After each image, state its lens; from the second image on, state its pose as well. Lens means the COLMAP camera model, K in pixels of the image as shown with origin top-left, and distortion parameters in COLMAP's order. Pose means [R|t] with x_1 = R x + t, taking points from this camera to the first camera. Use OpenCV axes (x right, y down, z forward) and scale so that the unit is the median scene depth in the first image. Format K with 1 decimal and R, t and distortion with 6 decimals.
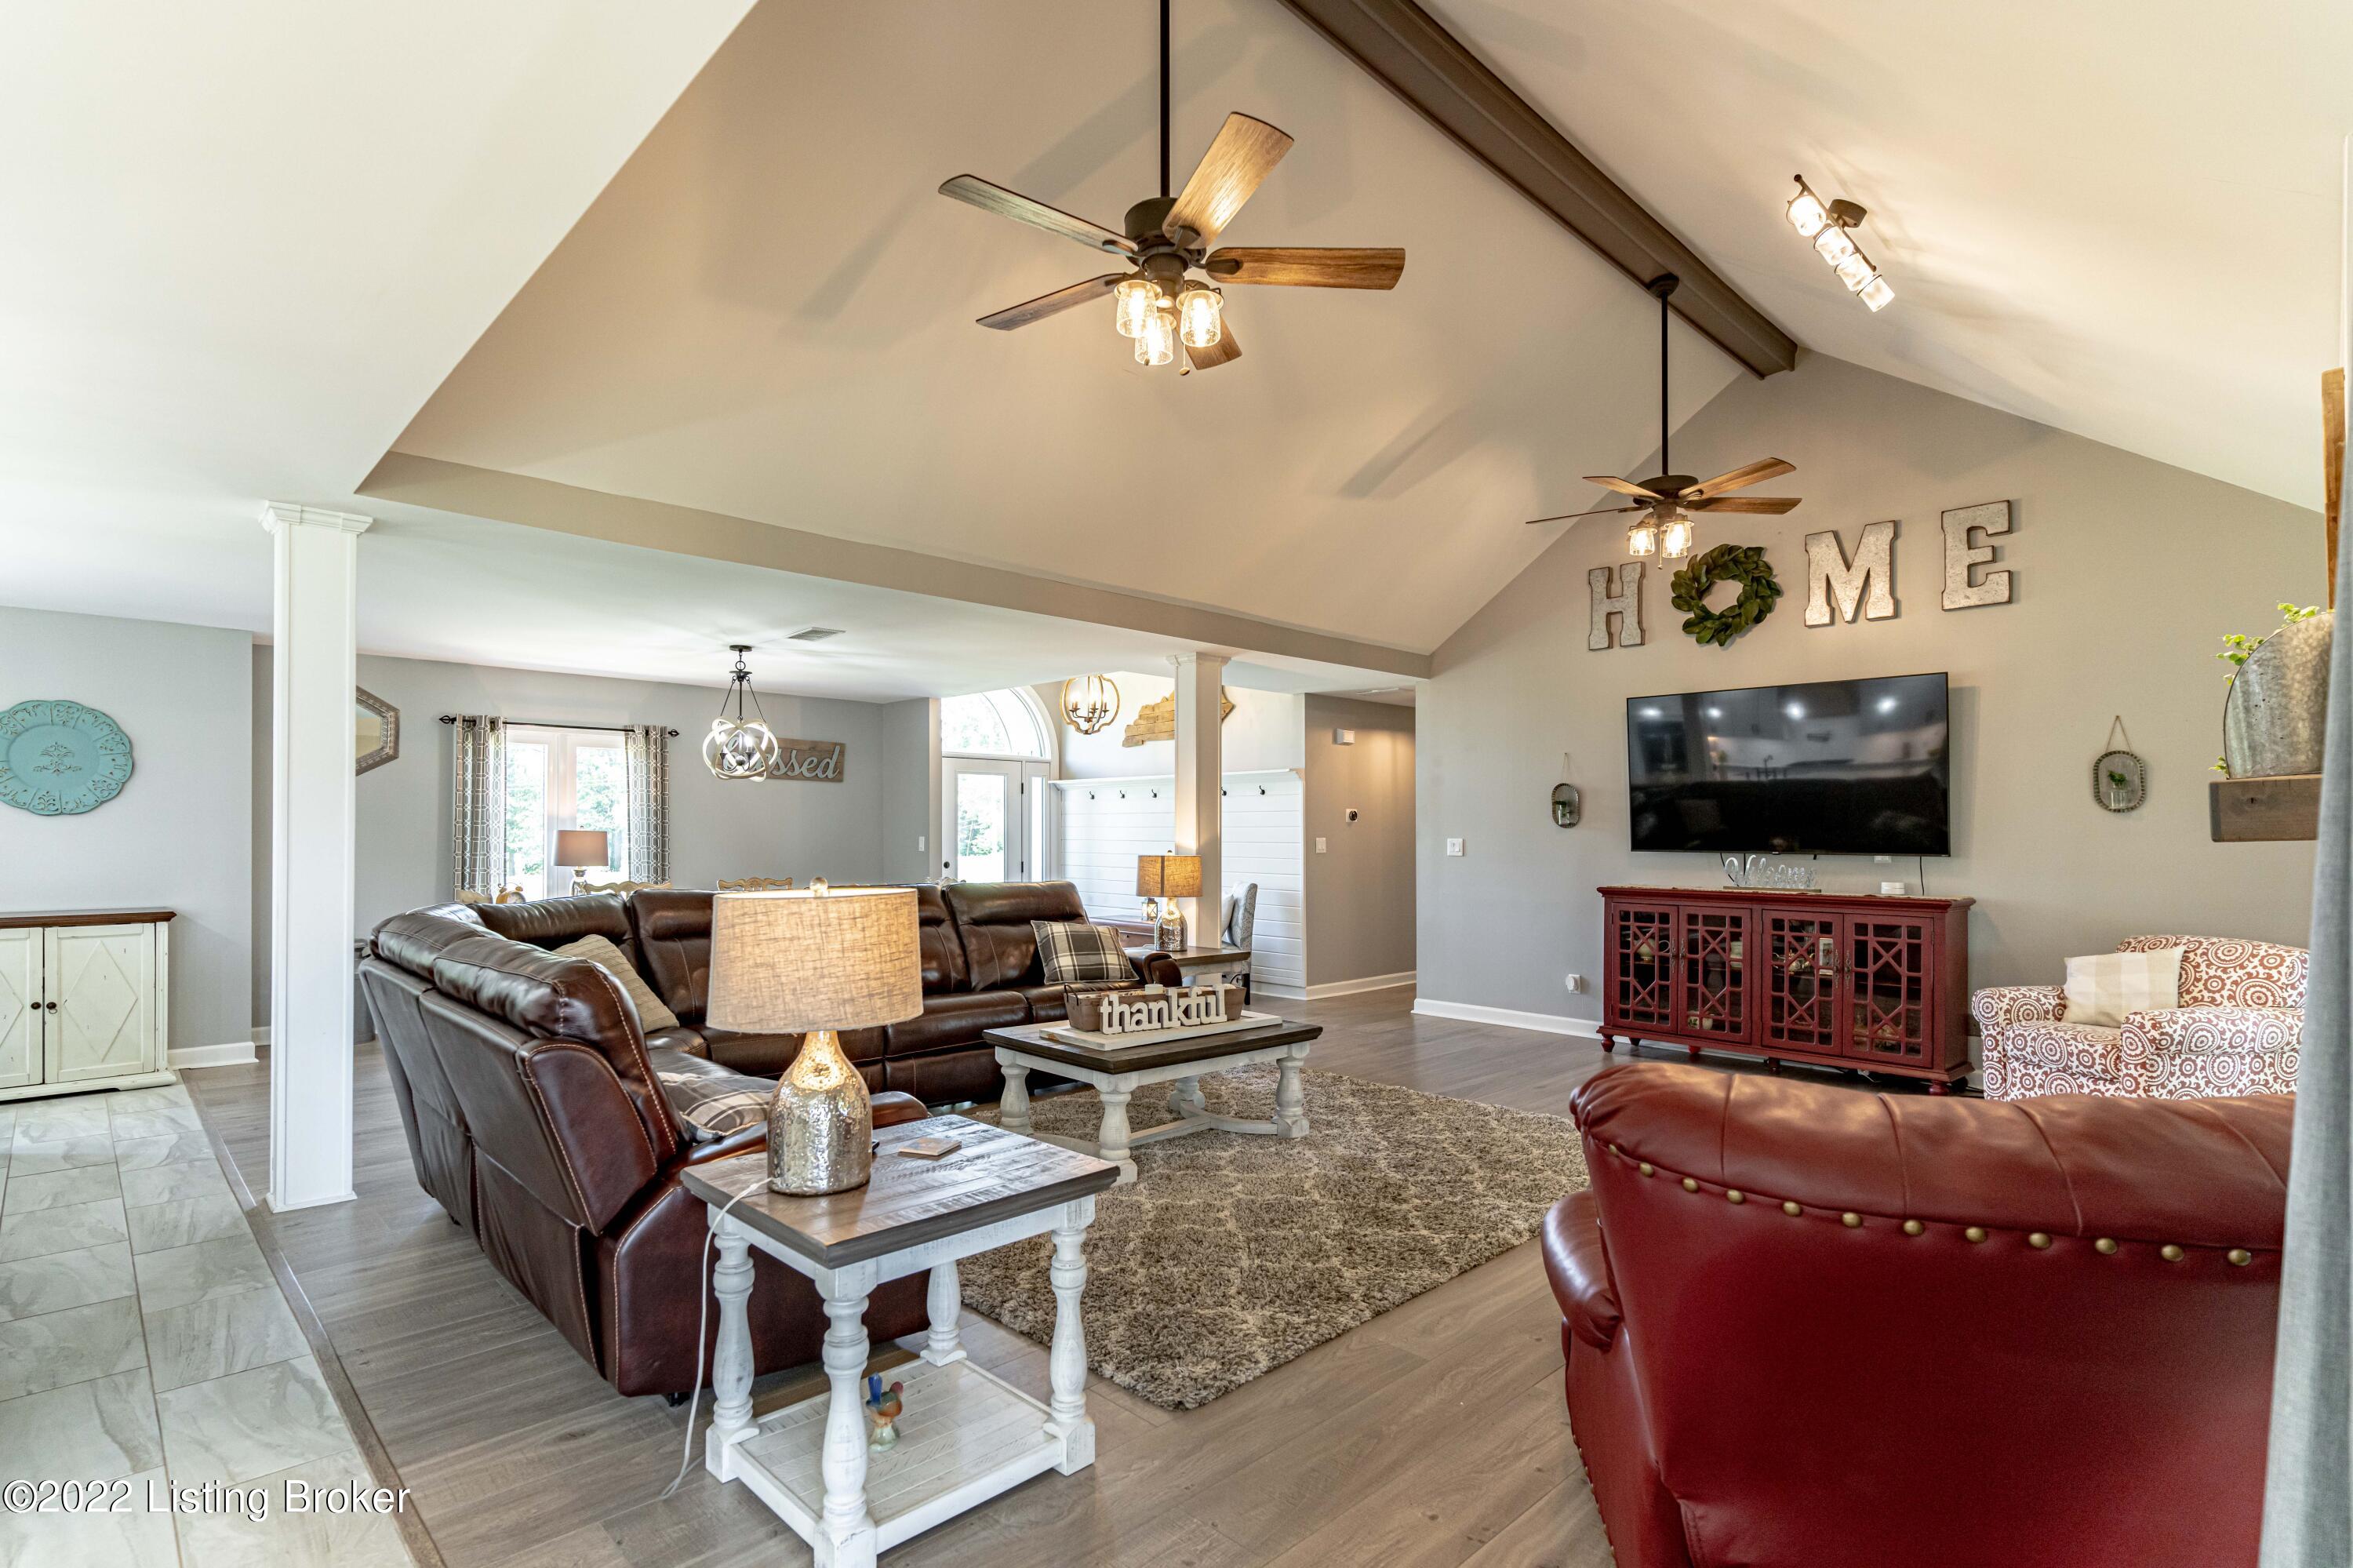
lens RADIAL K [[1140.7, 0, 1176.1], [0, 1140.7, 821.8], [0, 0, 1]] dist [0.001377, -0.001524]
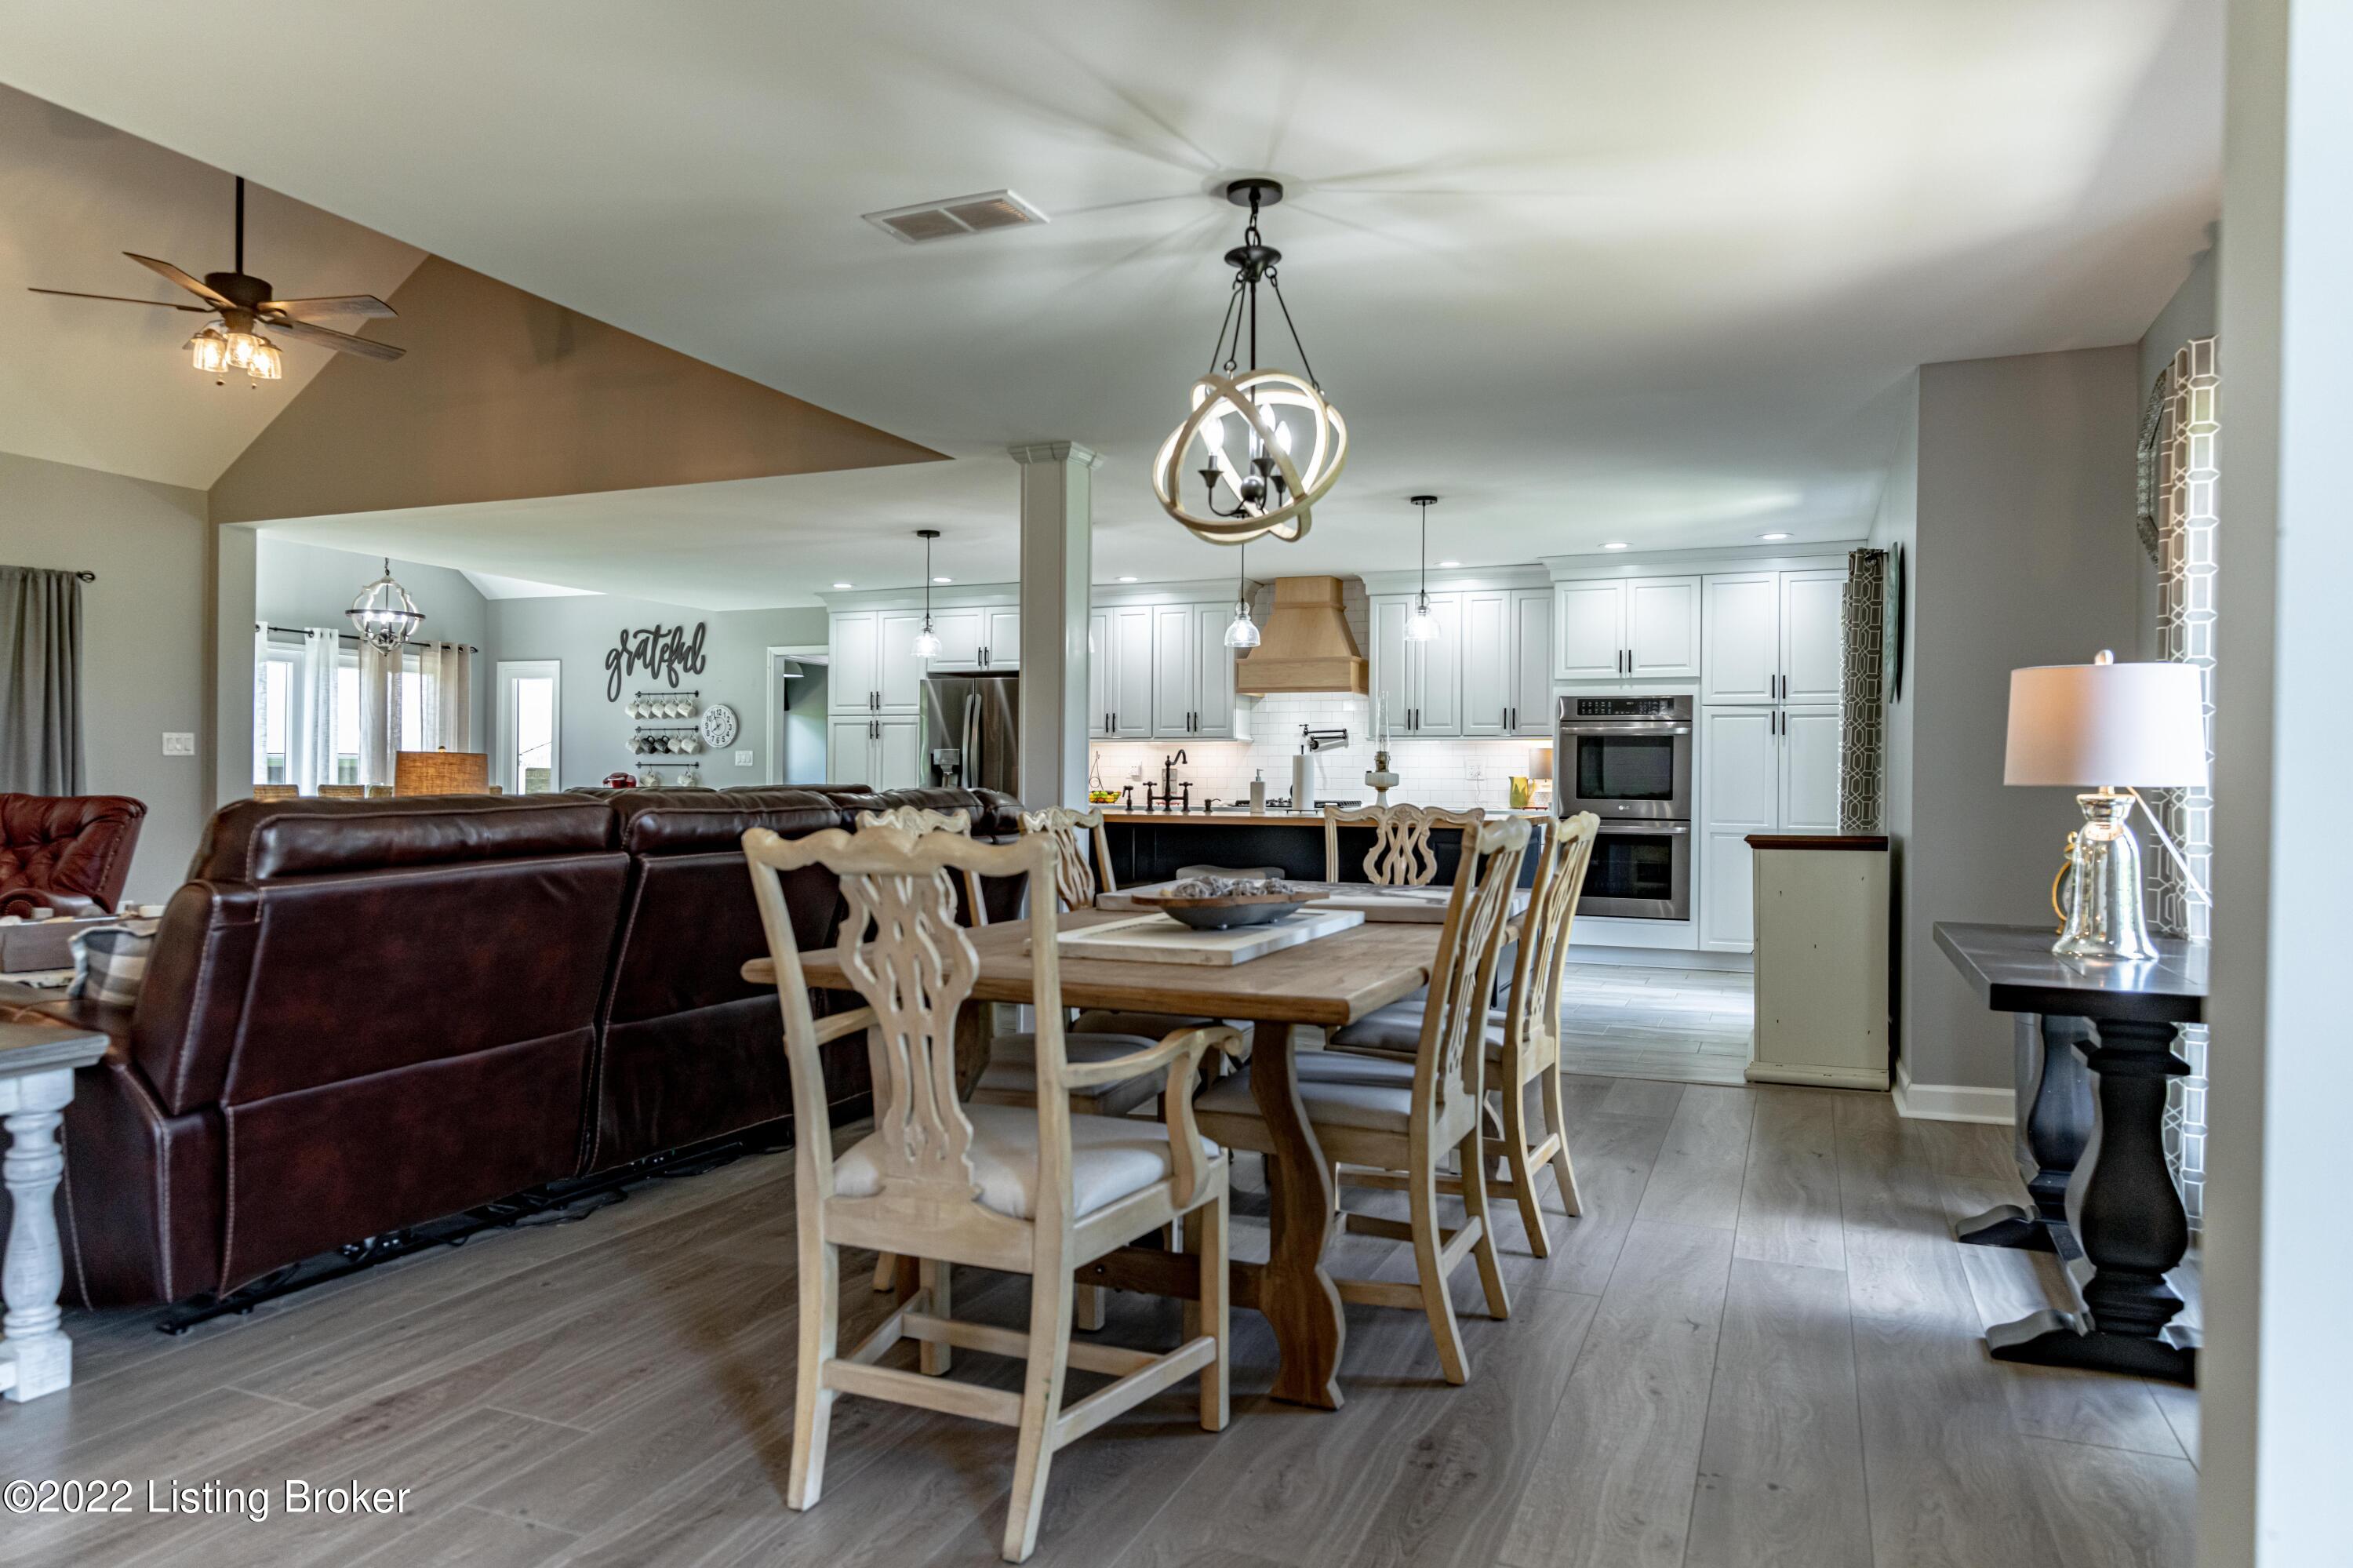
lens RADIAL K [[1466.5, 0, 1180.0], [0, 1466.5, 763.8], [0, 0, 1]] dist [-0.007209, 0.006510]
pose [[-0.919482, -0.008194, -0.393046, -0.272080], [-0.002462, 0.999883, -0.015084, 0.054267], [0.393123, -0.012902, -0.919395, 2.124247]]
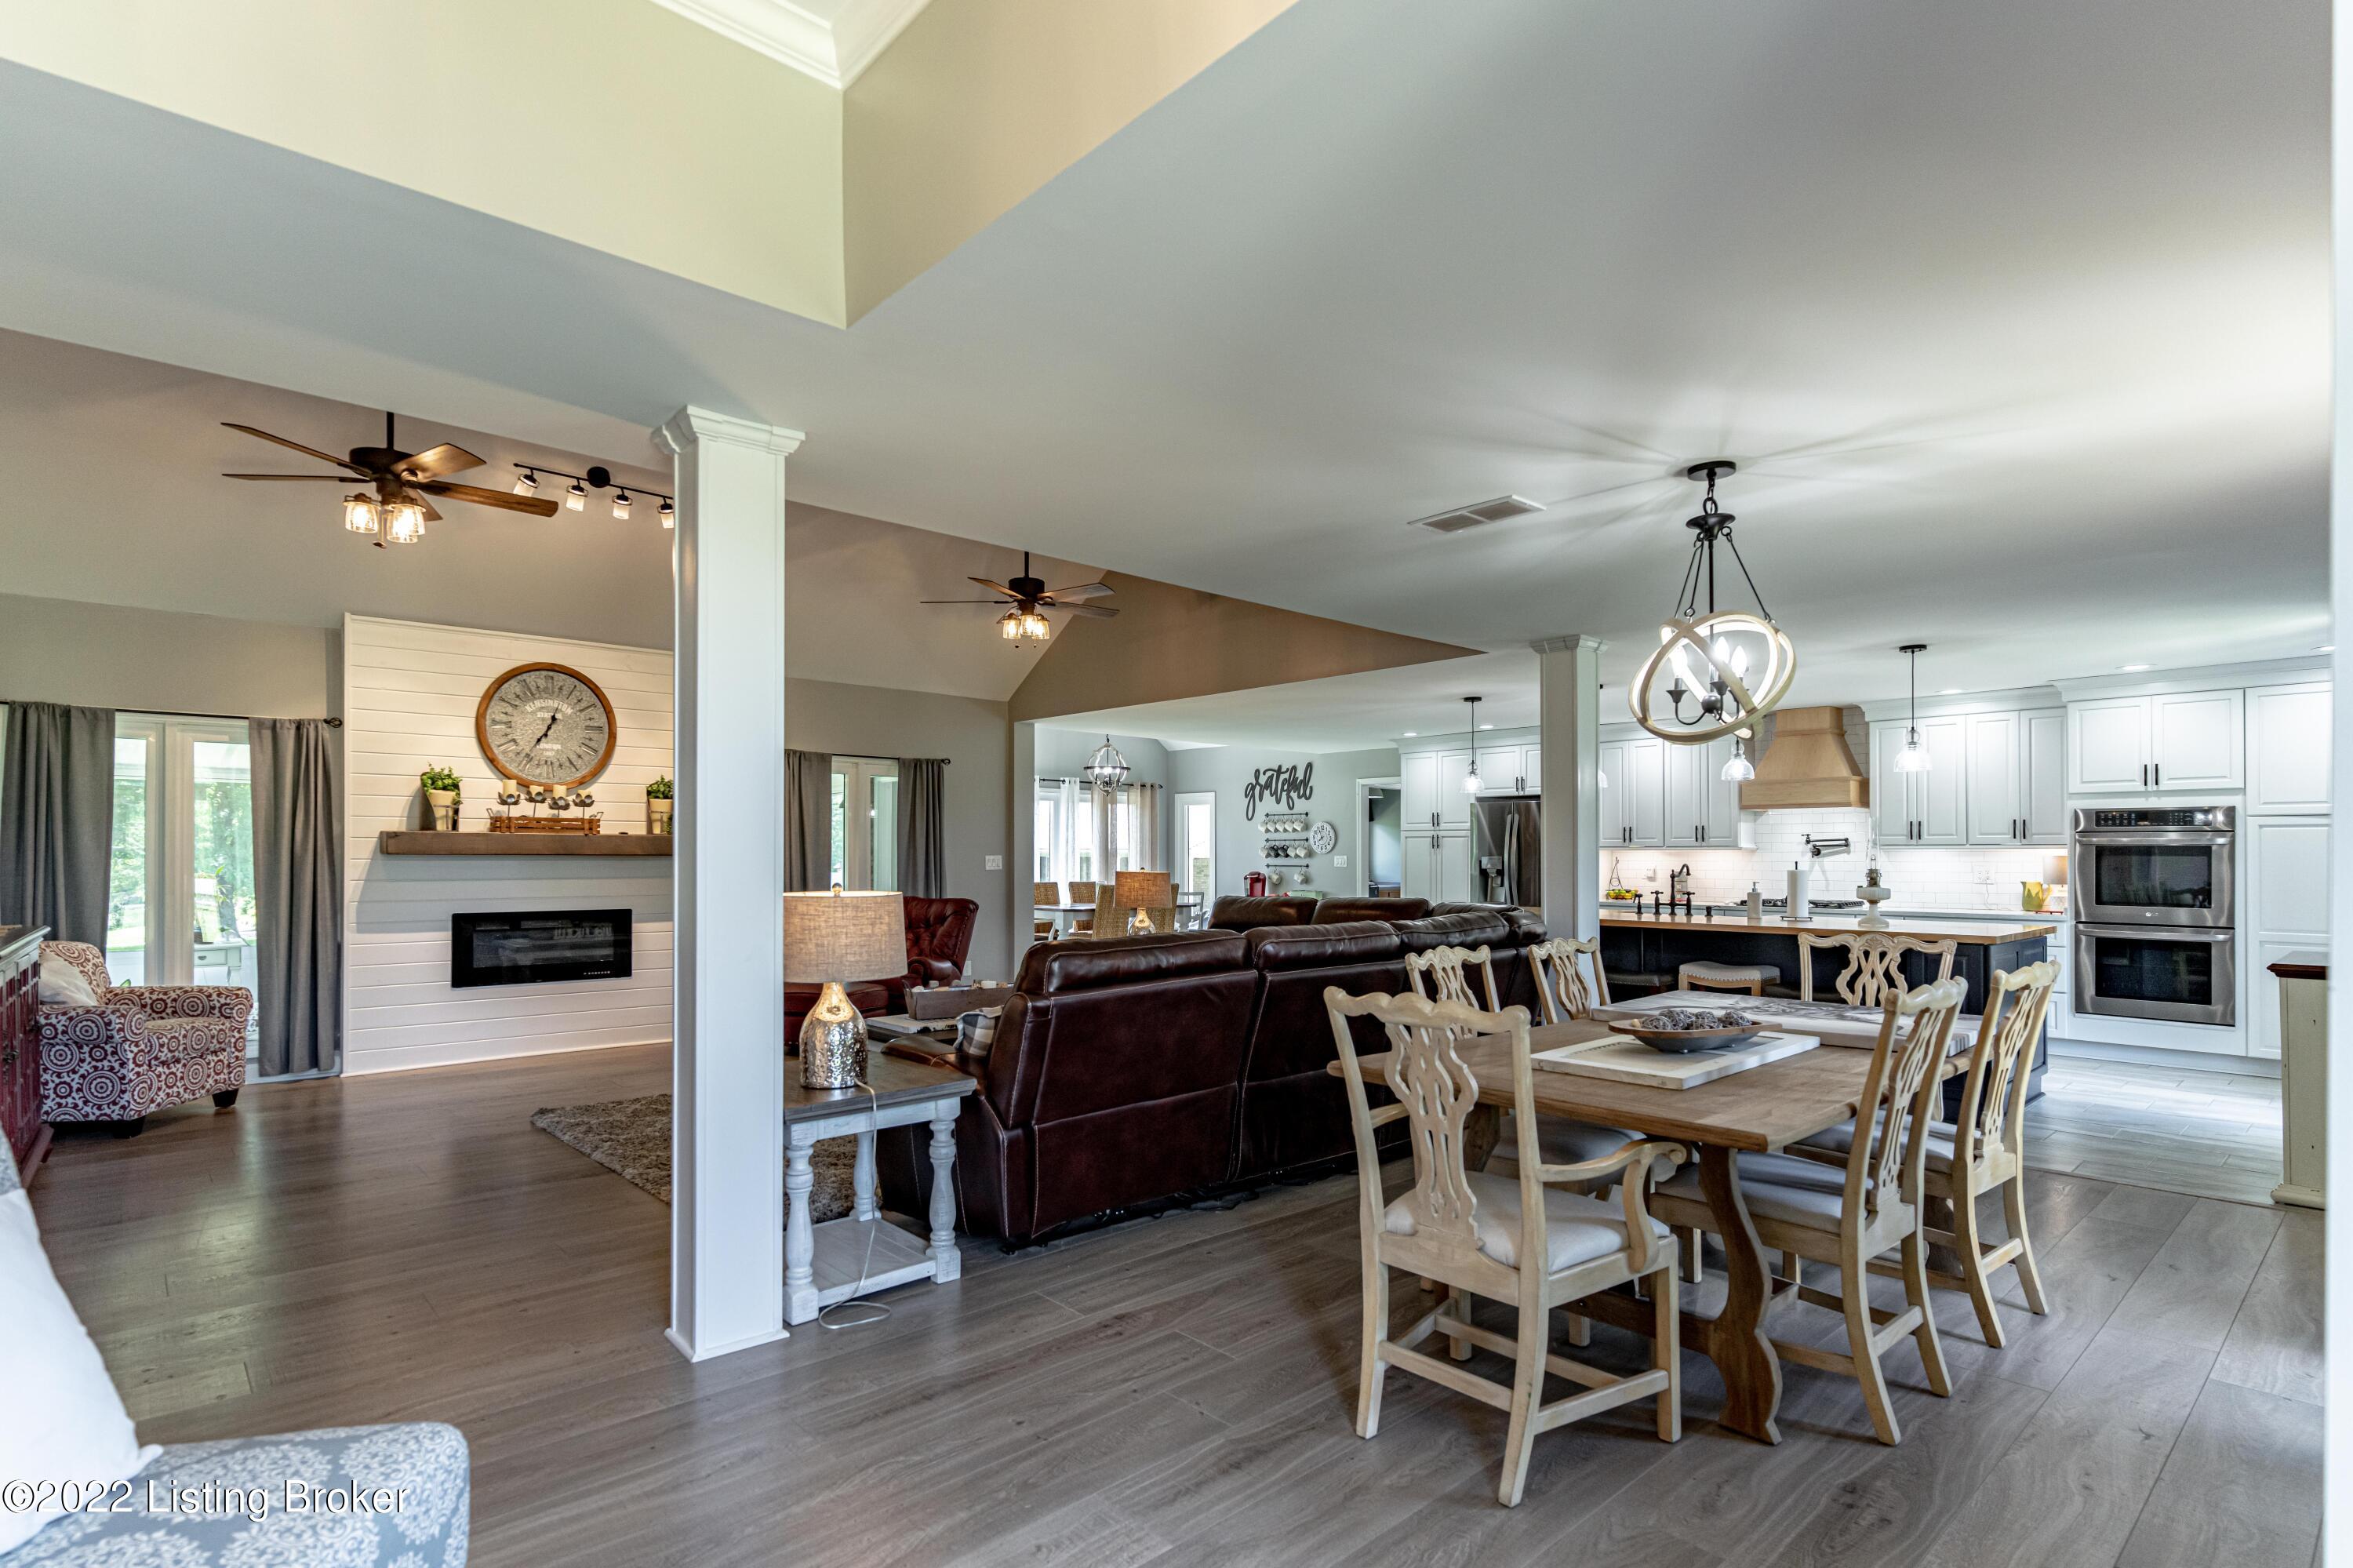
lens RADIAL K [[1143.3, 0, 1176.4], [0, 1143.3, 837.5], [0, 0, 1]] dist [0.002217, 0.000219]
pose [[-0.999520, 0.001041, 0.030952, -0.272636], [0.000353, 0.999753, -0.022223, 0.011771], [-0.030967, -0.022202, -0.999274, 2.198910]]
